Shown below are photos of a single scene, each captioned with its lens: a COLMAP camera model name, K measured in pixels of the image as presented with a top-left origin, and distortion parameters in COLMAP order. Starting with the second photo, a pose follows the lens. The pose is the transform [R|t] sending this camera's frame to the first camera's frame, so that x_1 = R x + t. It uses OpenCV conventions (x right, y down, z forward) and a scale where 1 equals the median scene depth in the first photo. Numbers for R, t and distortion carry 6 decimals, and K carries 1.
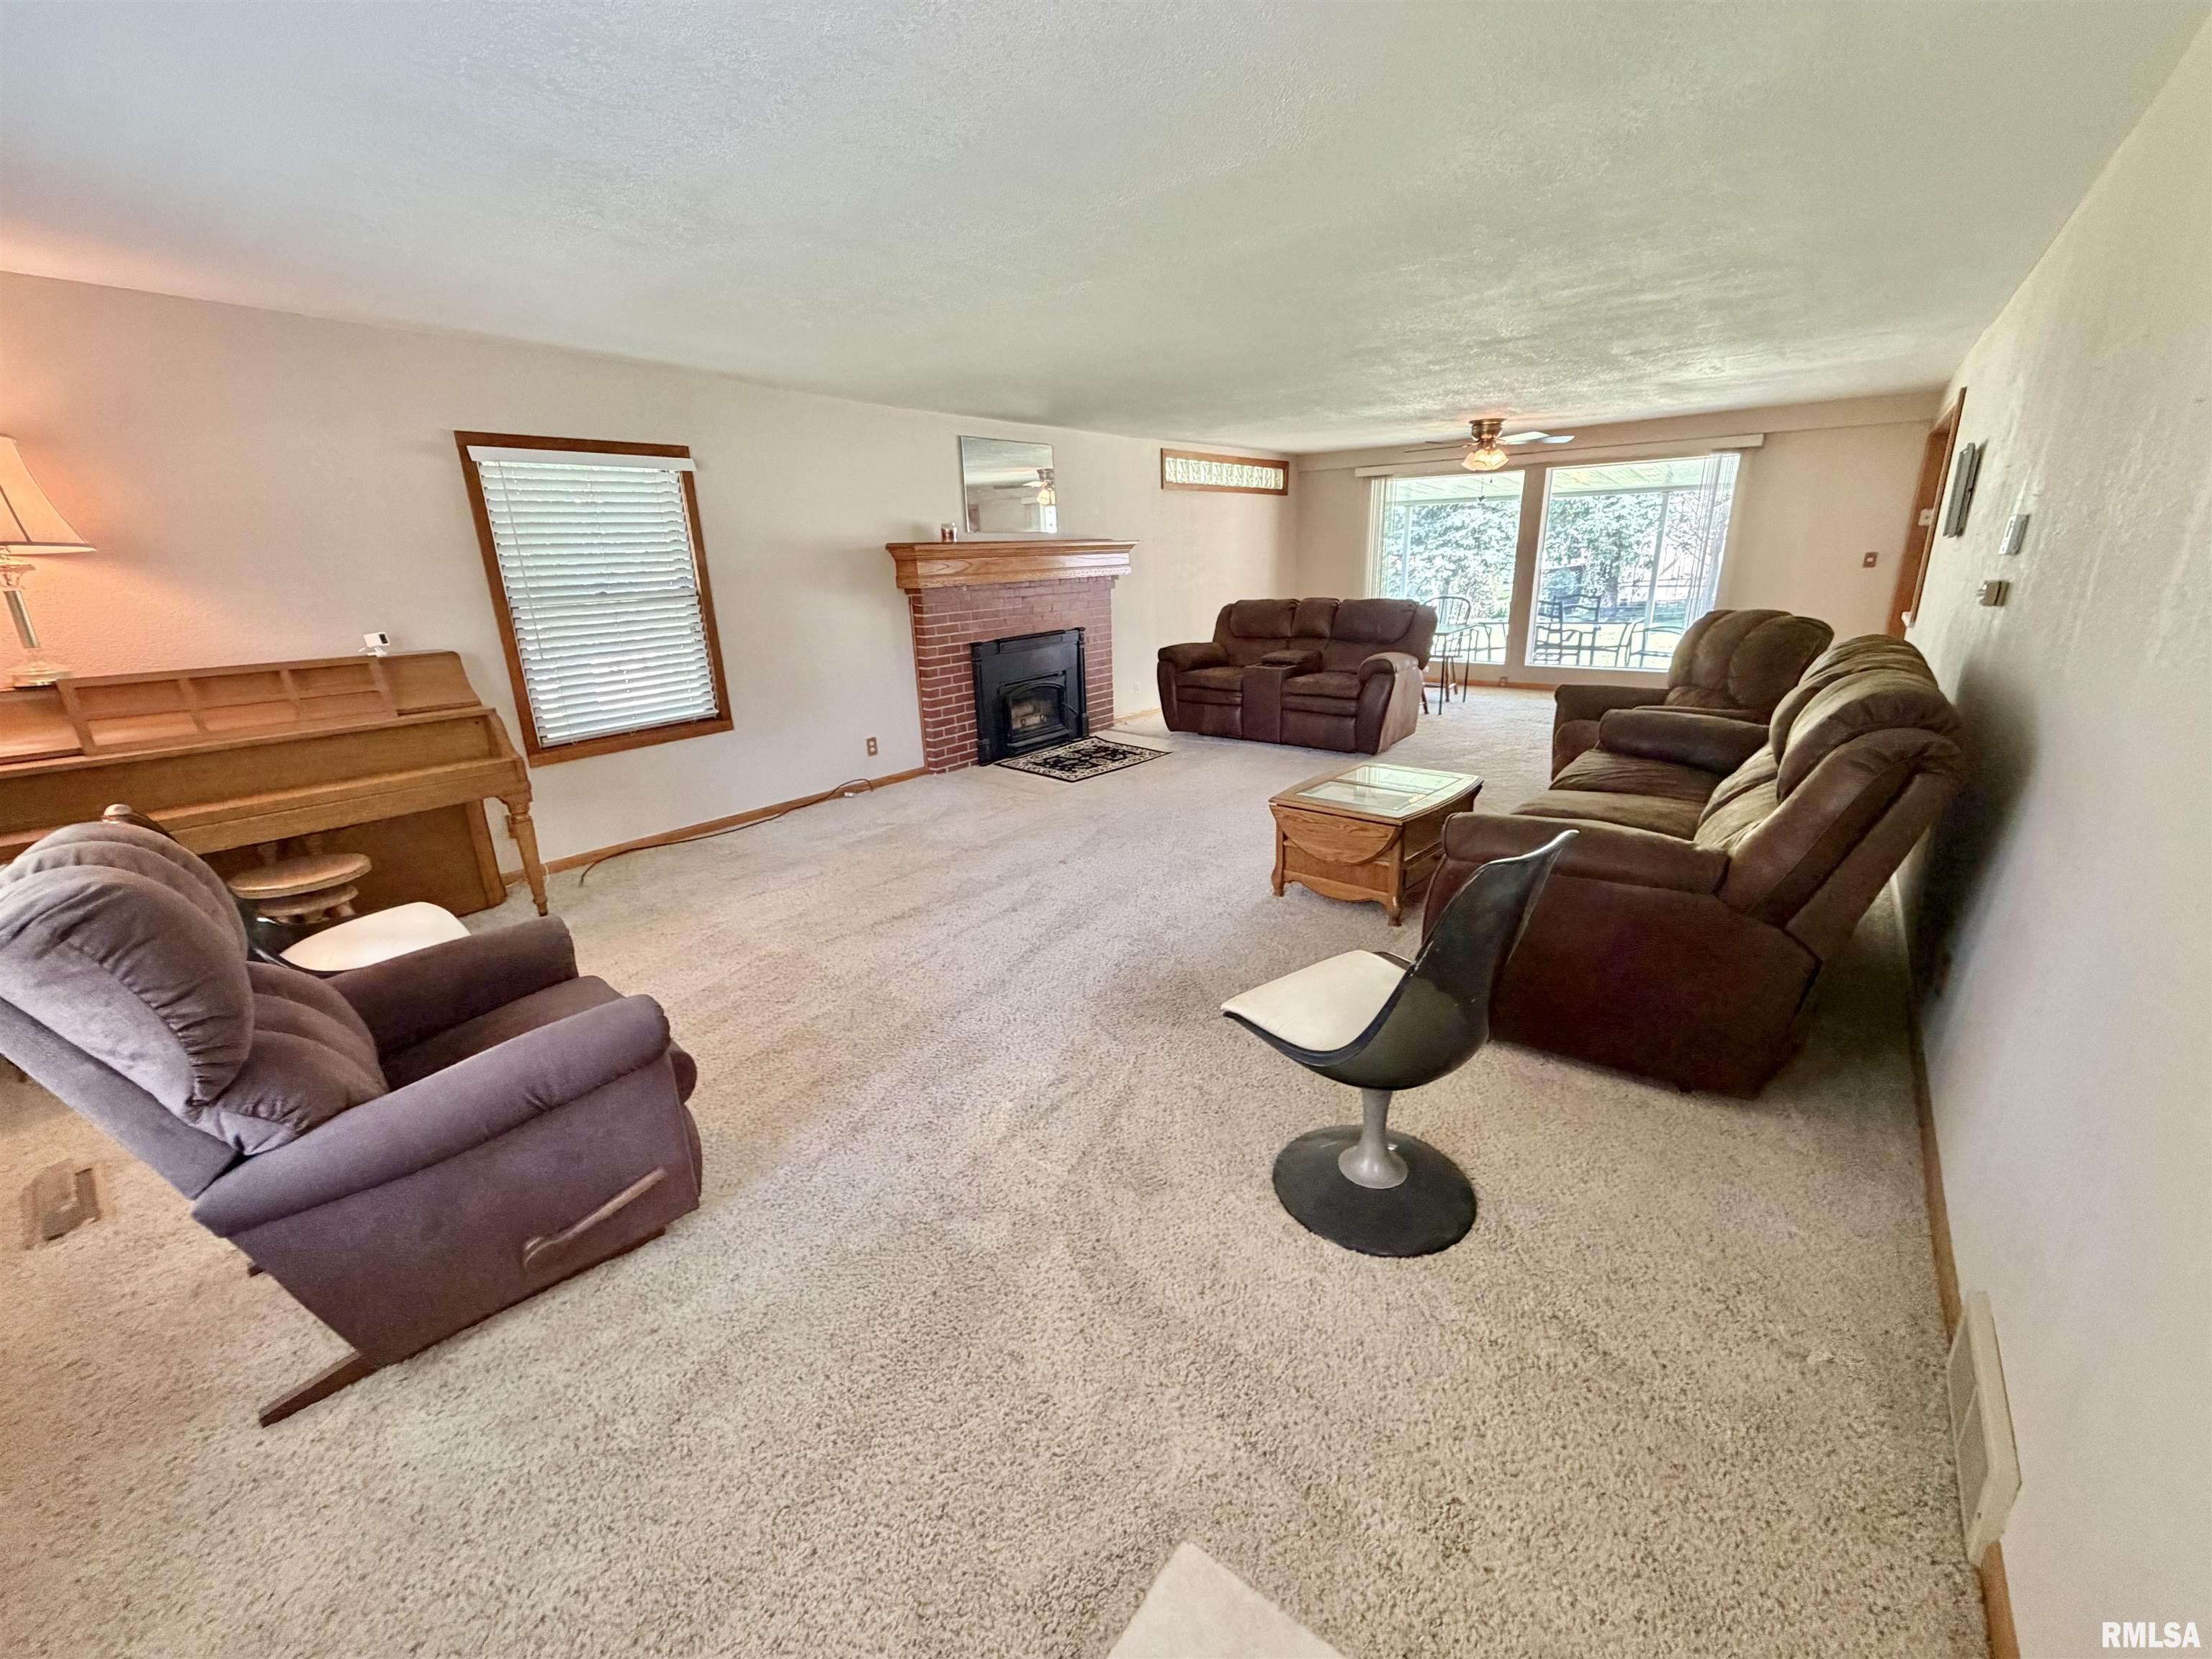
lens RADIAL K [[881.2, 0, 1106.9], [0, 881.2, 833.6], [0, 0, 1]] dist [-0.000992, -0.001554]
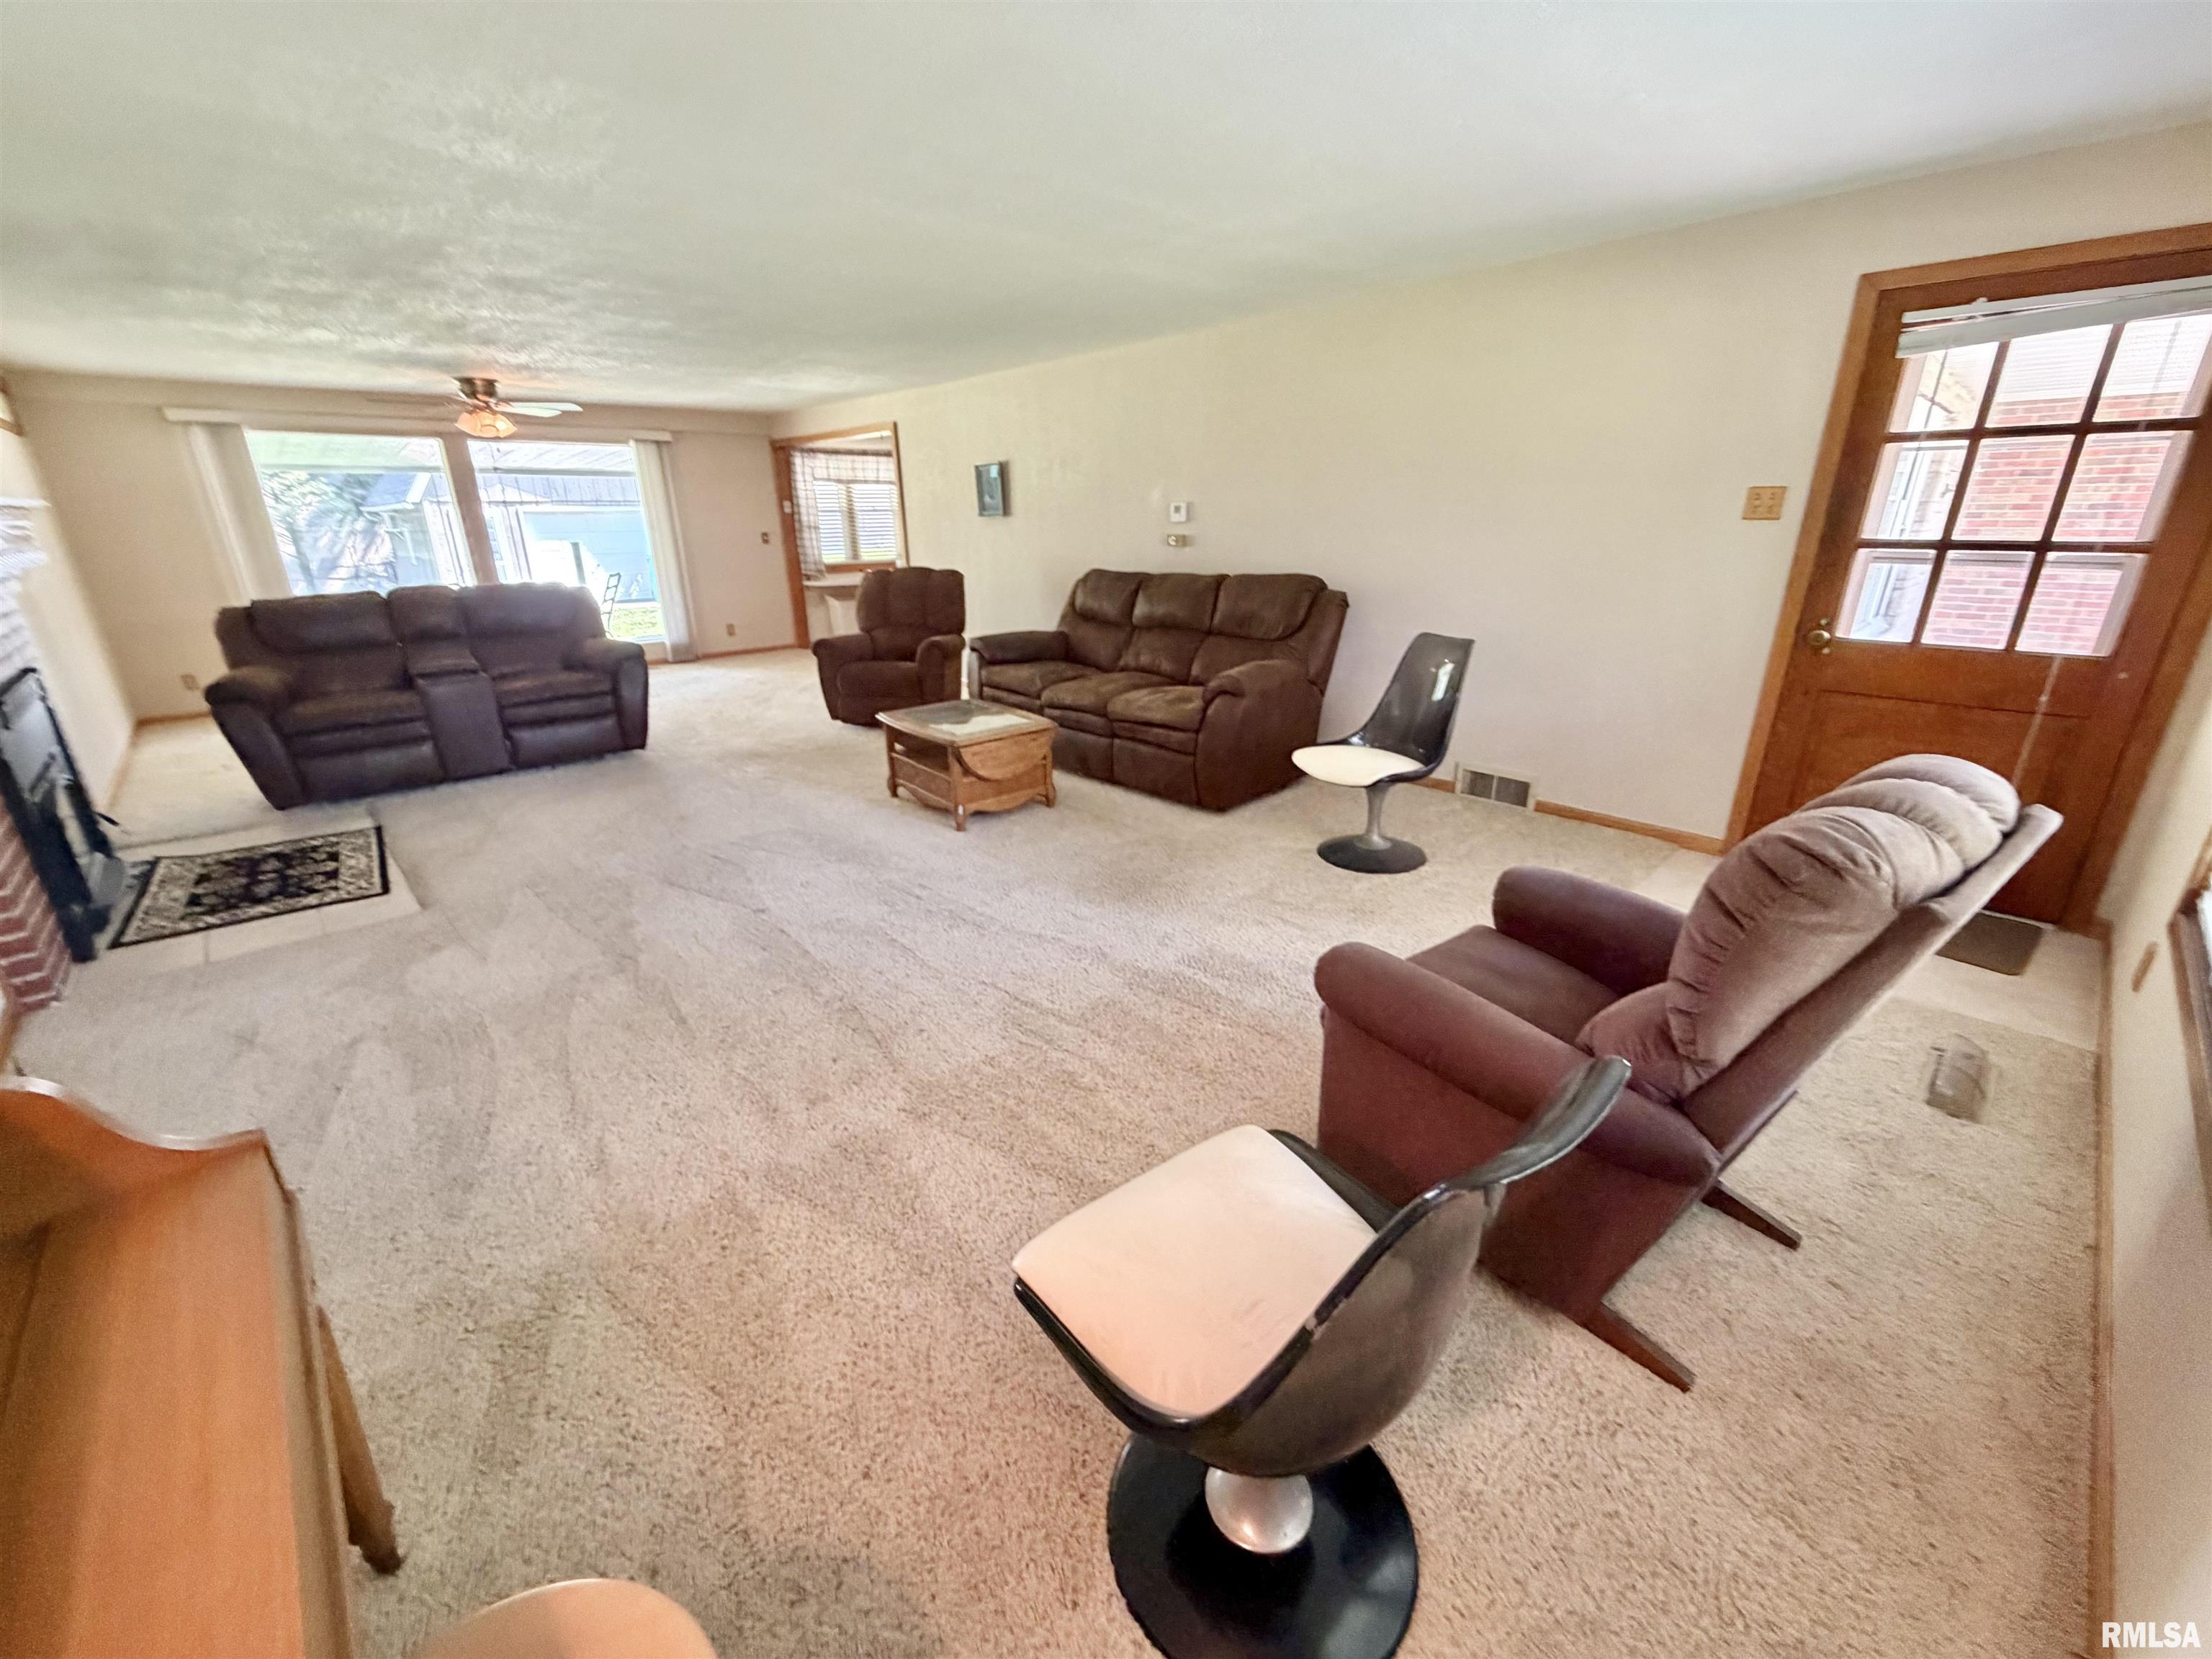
lens RADIAL K [[881.2, 0, 1100.2], [0, 881.2, 833.1], [0, 0, 1]] dist [-0.000992, -0.001554]
pose [[0.147125, -0.311493, 0.938790, -0.468409], [0.307123, 0.916592, 0.255996, -0.090441], [-0.940229, 0.250660, 0.230520, 0.339609]]
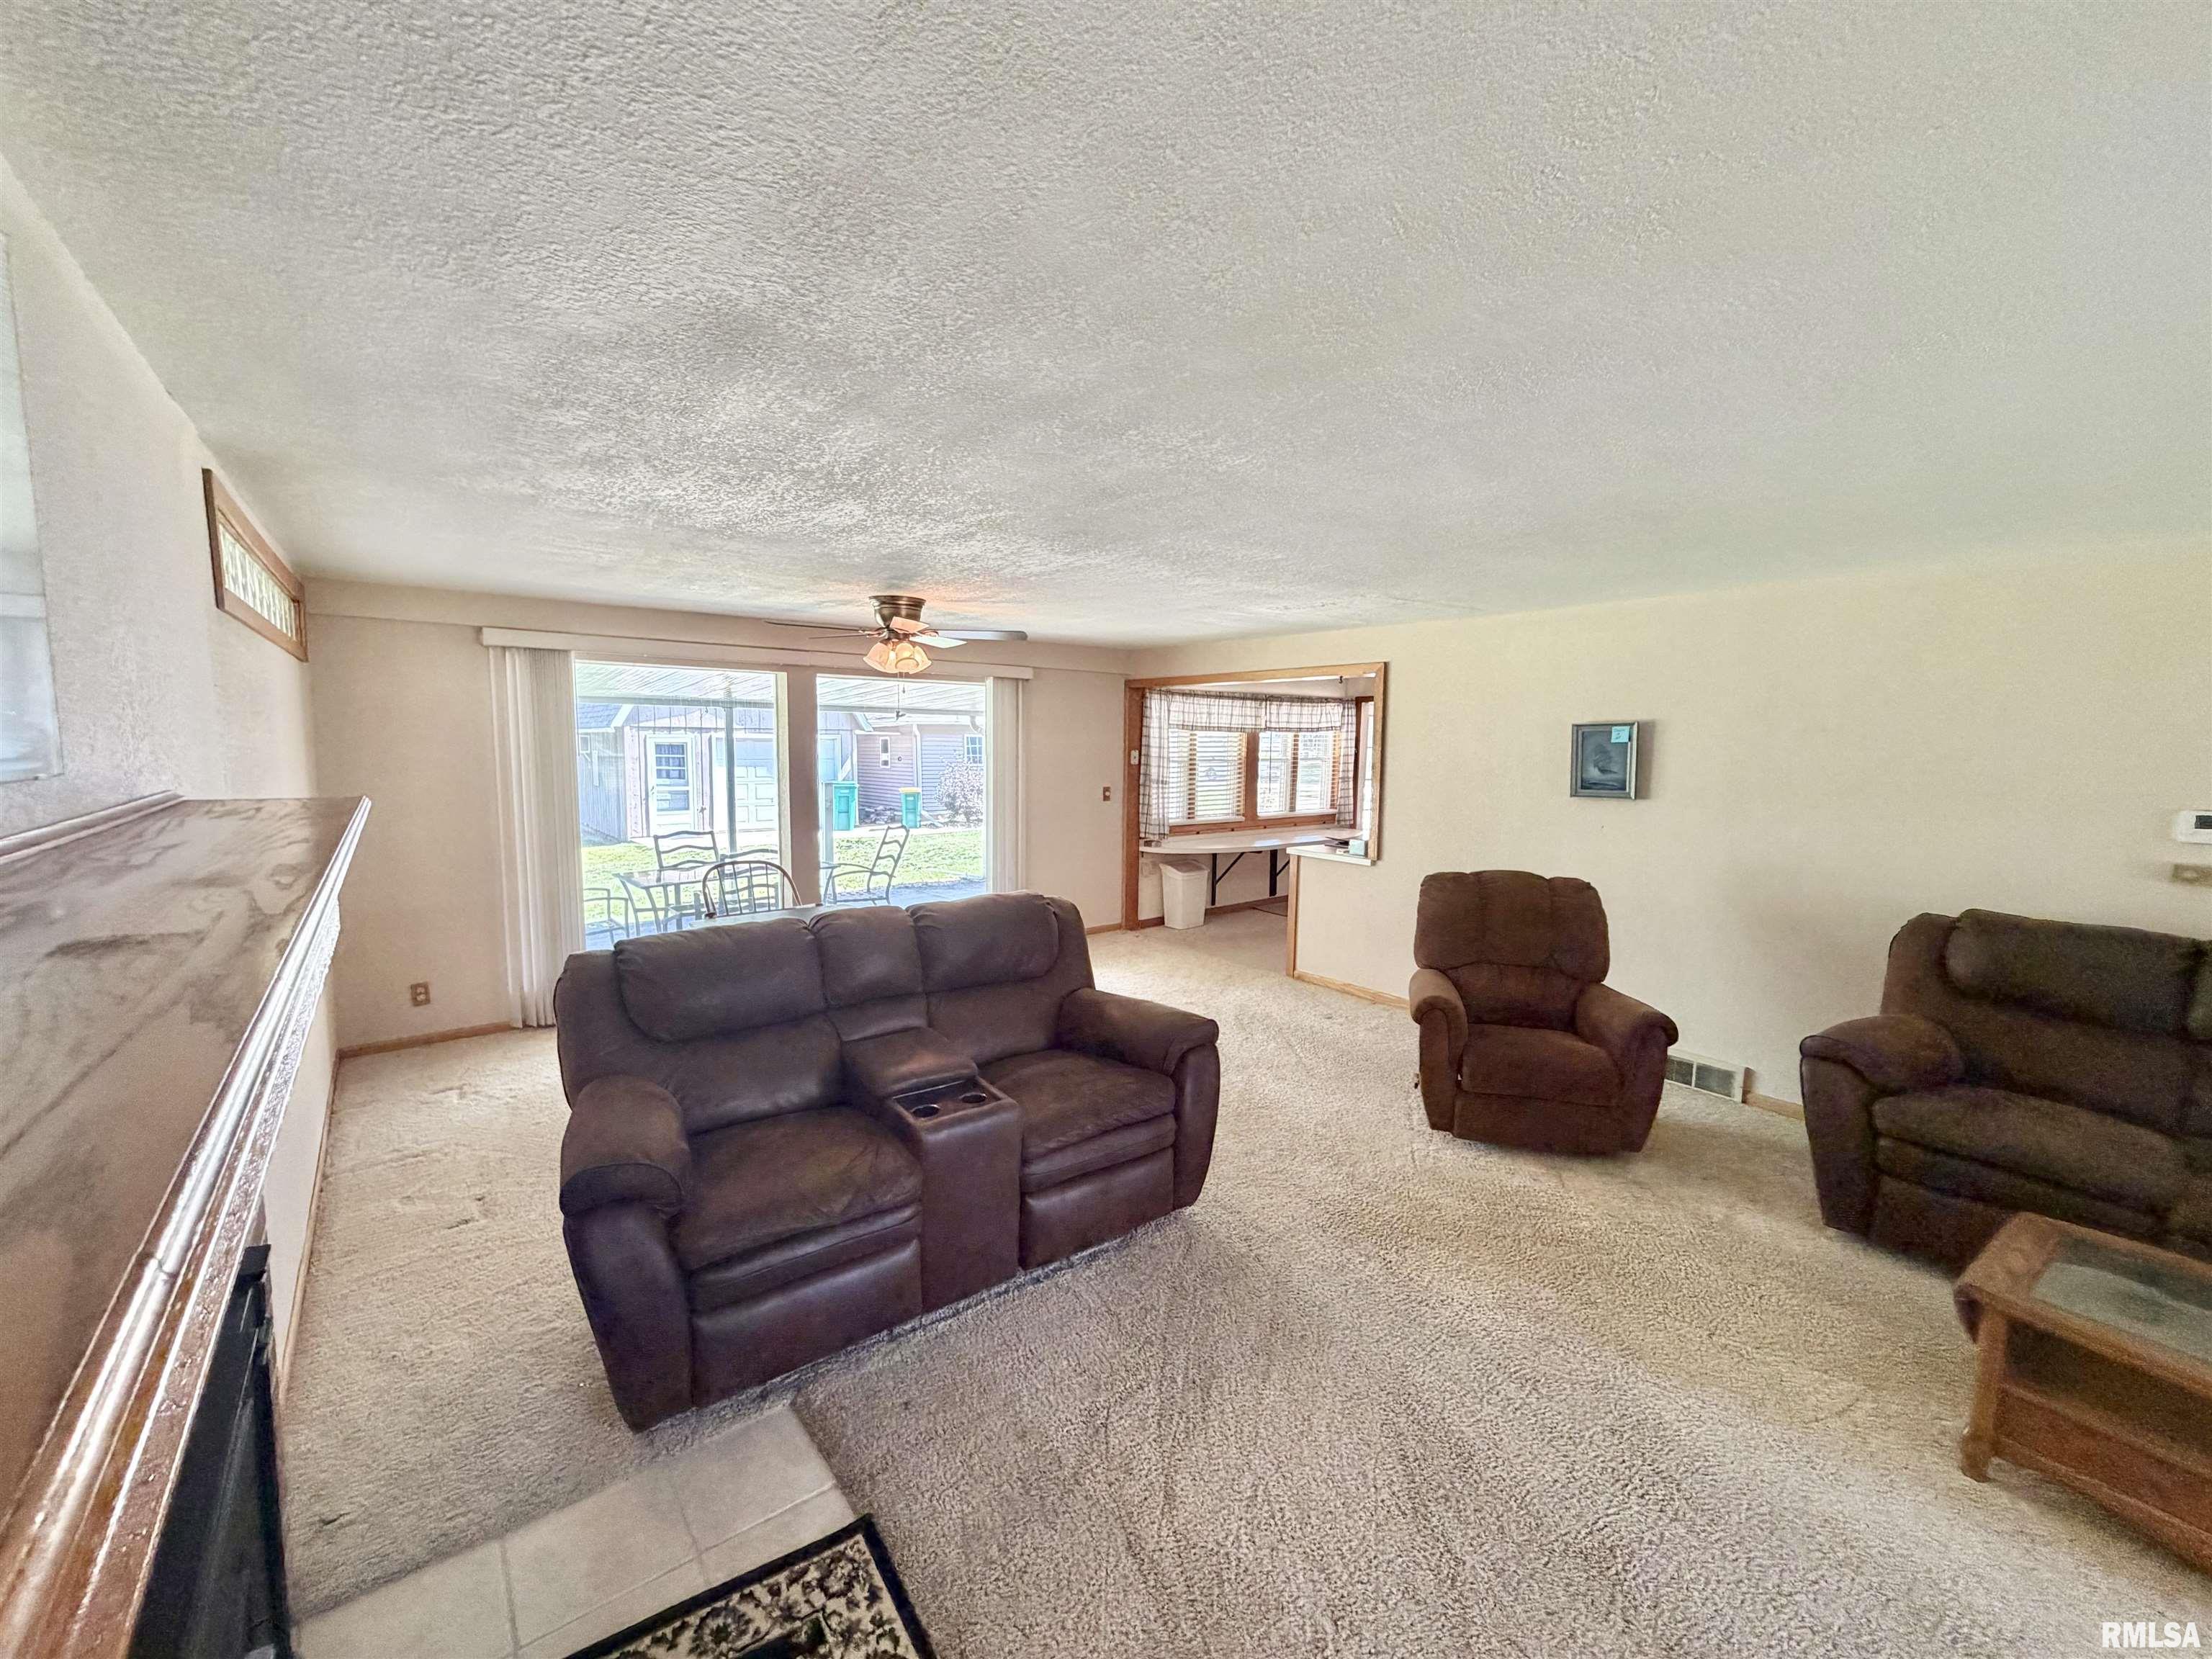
lens RADIAL K [[881.2, 0, 1094.7], [0, 881.2, 838.1], [0, 0, 1]] dist [-0.000992, -0.001554]
pose [[0.233045, -0.076011, 0.969491, -0.171680], [0.277170, 0.960782, 0.008702, -0.284065], [-0.932130, 0.266686, 0.244973, 0.798371]]
